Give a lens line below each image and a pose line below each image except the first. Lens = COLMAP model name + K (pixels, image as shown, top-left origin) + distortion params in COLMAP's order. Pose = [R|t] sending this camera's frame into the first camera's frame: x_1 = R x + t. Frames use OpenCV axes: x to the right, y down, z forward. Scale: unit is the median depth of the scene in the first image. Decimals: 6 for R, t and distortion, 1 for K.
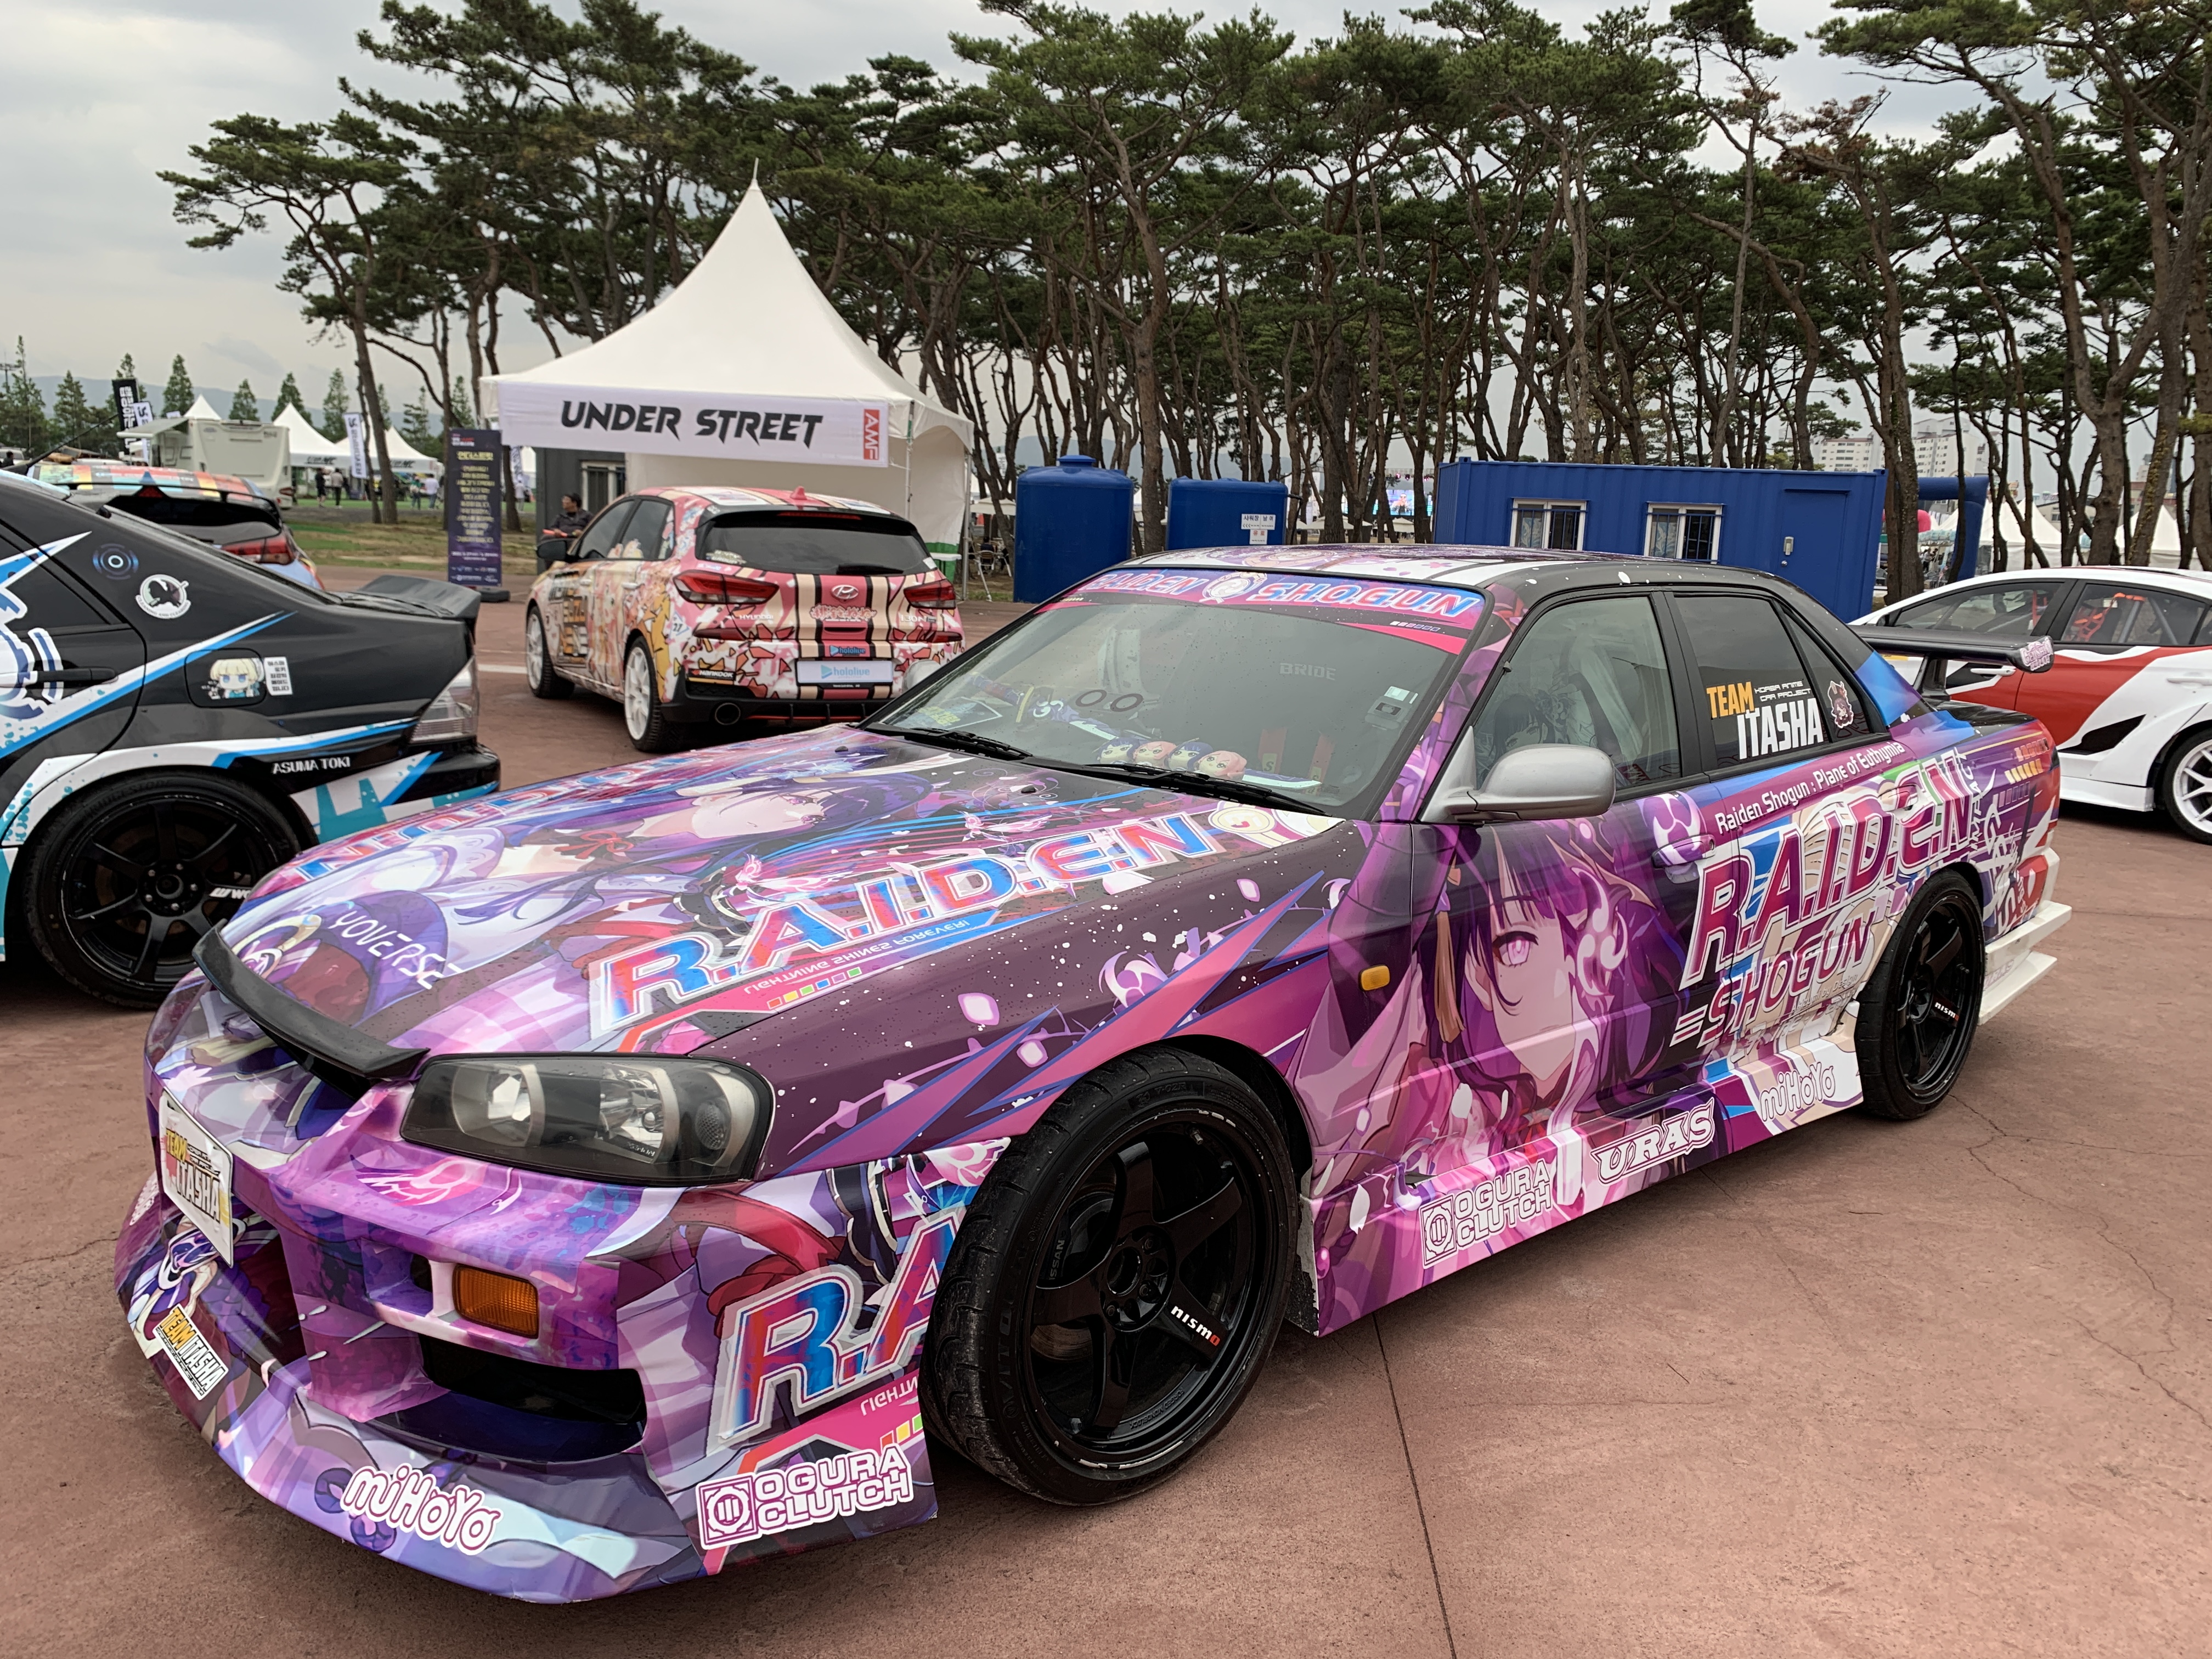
lens RADIAL K [[1715.0, 0, 1106.0], [0, 1715.0, 829.5], [0, 0, 1]] dist [0.020326, -0.006847]
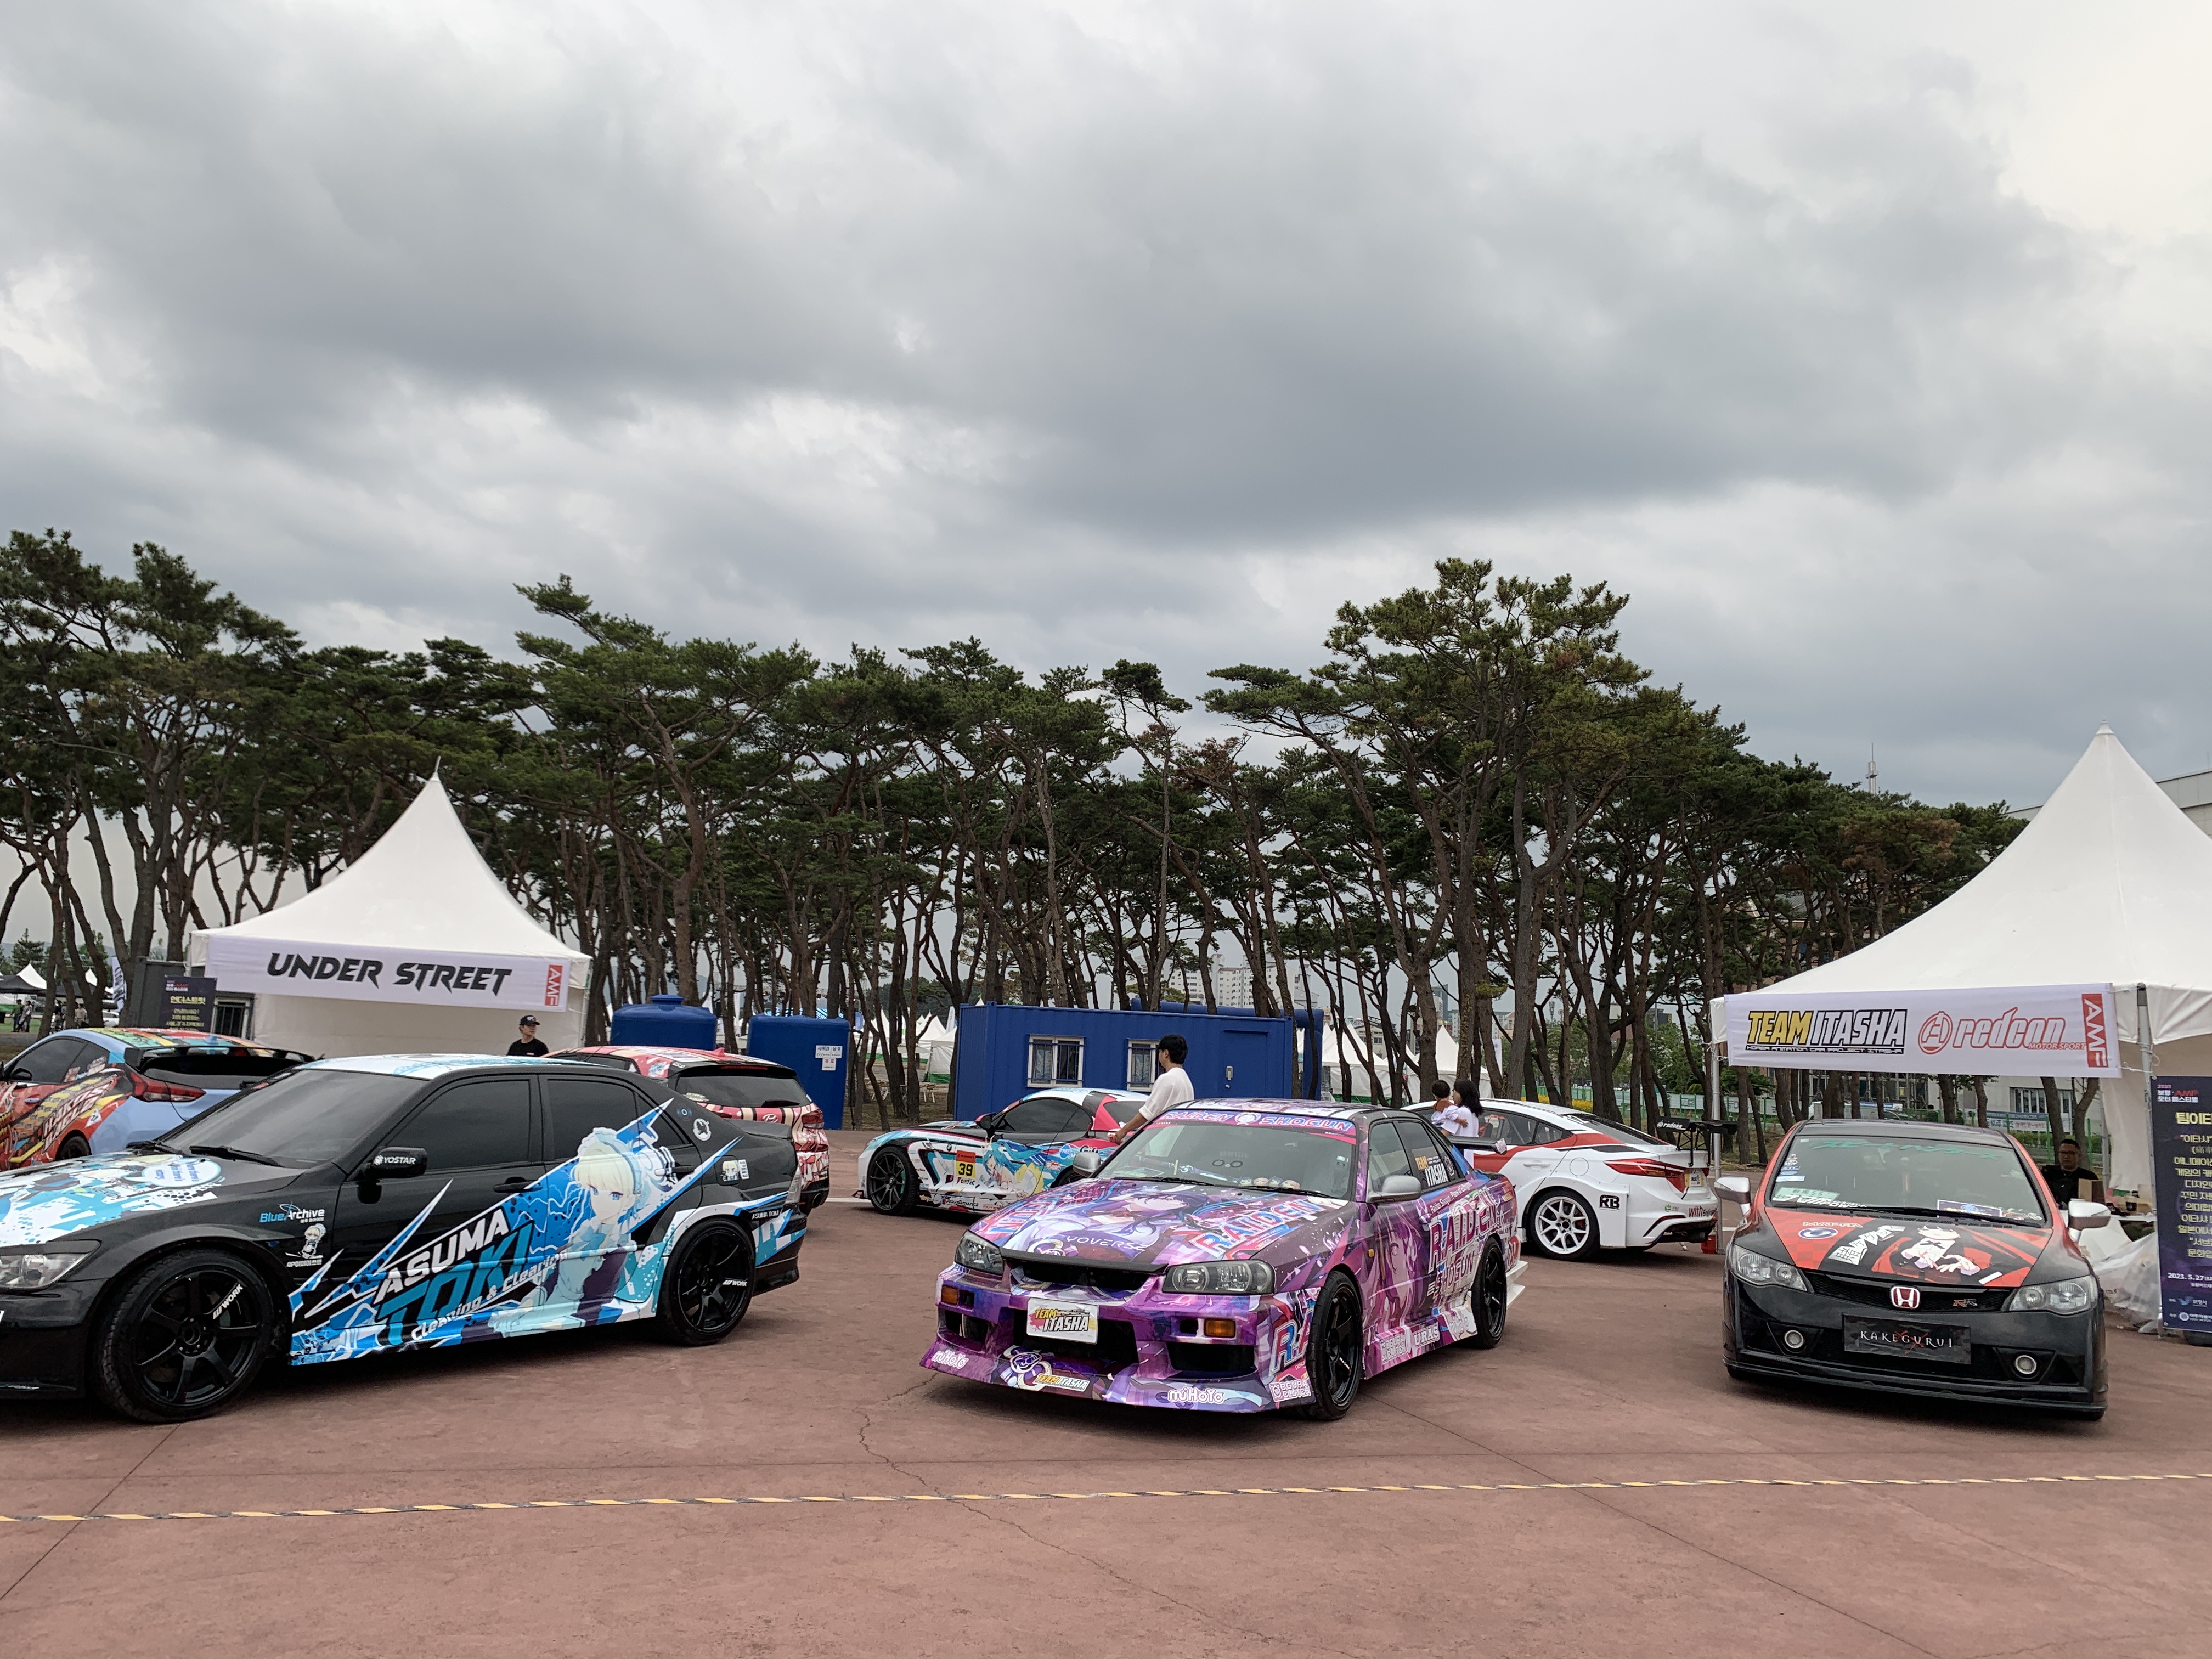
lens RADIAL K [[1716.5, 0, 1108.3], [0, 1716.5, 795.5], [0, 0, 1]] dist [0.165407, -0.334602]
pose [[0.936974, 0.056072, 0.344870, -0.201115], [0.053374, 0.952484, -0.299876, 0.031018], [-0.345297, 0.299383, 0.889460, -0.264332]]
